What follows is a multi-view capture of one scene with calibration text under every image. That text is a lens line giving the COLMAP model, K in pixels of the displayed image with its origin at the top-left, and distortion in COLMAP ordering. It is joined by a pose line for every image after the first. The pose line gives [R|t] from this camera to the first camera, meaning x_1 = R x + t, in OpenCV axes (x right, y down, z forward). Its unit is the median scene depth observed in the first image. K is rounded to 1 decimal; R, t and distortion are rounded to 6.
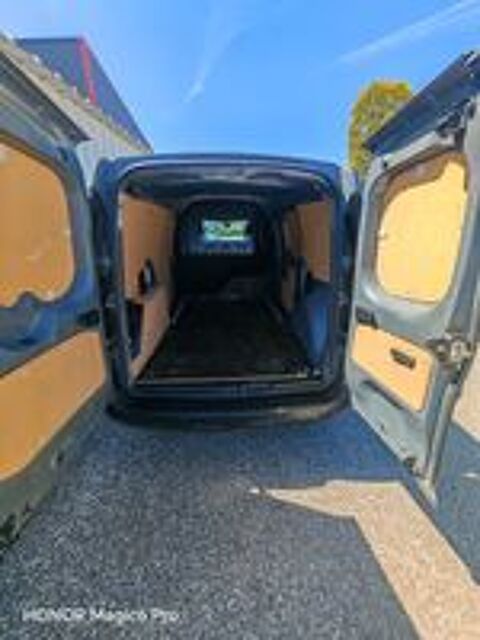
lens RADIAL K [[257.9, 0, 240.8], [0, 257.9, 319.6], [0, 0, 1]] dist [0.002264, 0.000105]
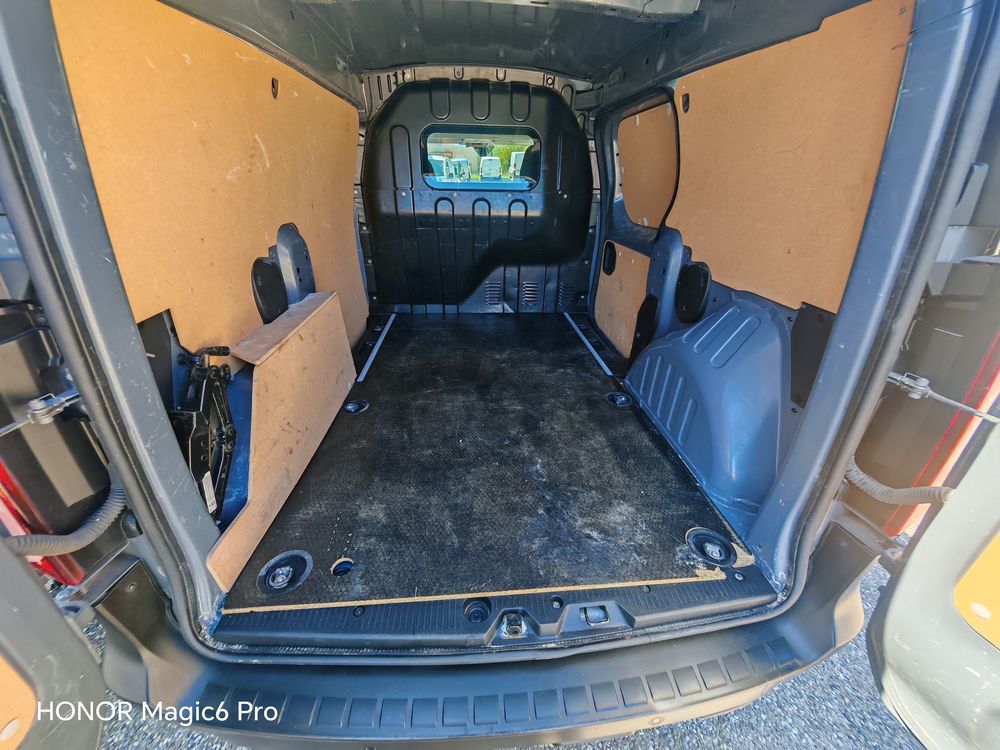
lens RADIAL K [[403.0, 0, 499.2], [0, 403.0, 374.8], [0, 0, 1]] dist [0.002264, 0.000105]
pose [[0.999856, 0.010427, 0.013361, -0.034323], [-0.012048, 0.991748, 0.127635, -0.071138], [-0.011920, -0.127777, 0.991731, 0.287656]]
